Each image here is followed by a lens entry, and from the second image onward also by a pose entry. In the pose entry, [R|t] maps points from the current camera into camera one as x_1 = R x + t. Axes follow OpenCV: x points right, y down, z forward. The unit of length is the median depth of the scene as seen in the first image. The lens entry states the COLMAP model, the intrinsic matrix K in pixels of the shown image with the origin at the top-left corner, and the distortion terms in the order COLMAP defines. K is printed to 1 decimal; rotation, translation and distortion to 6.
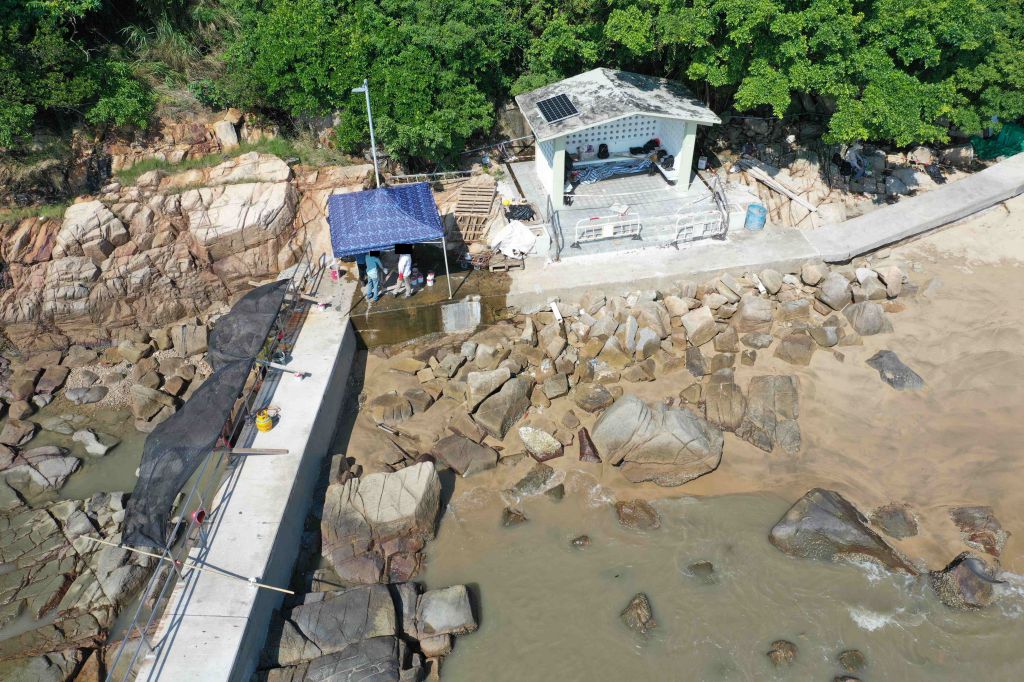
lens RADIAL K [[803.7, 0, 512.0], [0, 803.7, 341.0], [0, 0, 1]] dist [-0.013338, -0.001237]
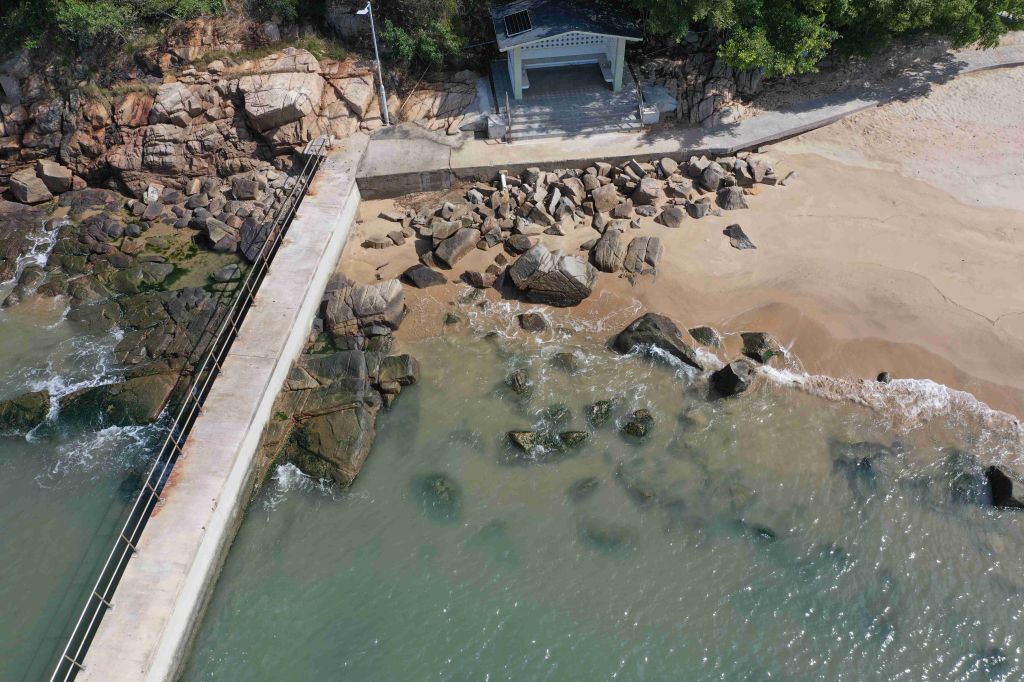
lens RADIAL K [[803.7, 0, 512.0], [0, 803.7, 341.0], [0, 0, 1]] dist [-0.013338, -0.001237]
pose [[0.995525, 0.066894, -0.066747, 0.175144], [-0.053975, 0.982290, 0.179425, -0.015429], [0.077568, -0.175019, 0.981505, -0.392288]]
